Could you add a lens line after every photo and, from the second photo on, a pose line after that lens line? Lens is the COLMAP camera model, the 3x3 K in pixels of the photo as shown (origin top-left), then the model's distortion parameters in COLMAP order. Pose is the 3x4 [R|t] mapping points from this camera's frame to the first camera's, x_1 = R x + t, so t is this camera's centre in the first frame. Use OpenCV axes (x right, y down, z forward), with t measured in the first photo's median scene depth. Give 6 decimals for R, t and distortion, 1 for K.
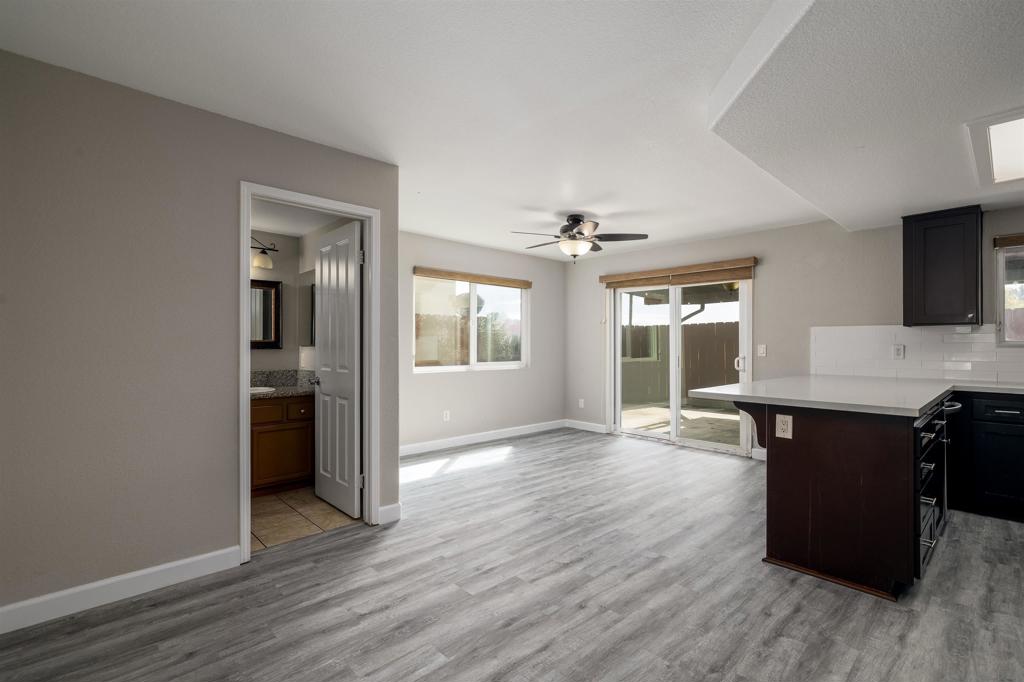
lens RADIAL K [[455.7, 0, 512.0], [0, 455.7, 341.0], [0, 0, 1]] dist [-0.004874, -0.000351]
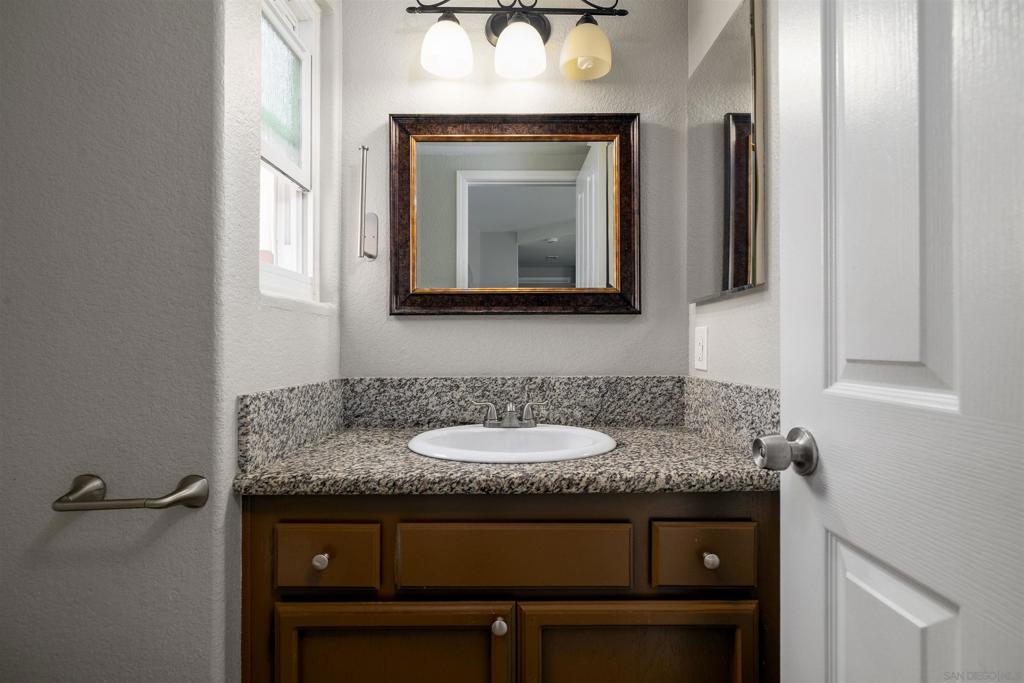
lens RADIAL K [[481.9, 0, 512.0], [0, 481.9, 341.5], [0, 0, 1]] dist [-0.000732, 0.000019]
pose [[0.719352, -0.002665, -0.694640, -0.324314], [0.008013, 0.999958, 0.004461, 0.035263], [0.694599, -0.008775, 0.719343, 0.673837]]
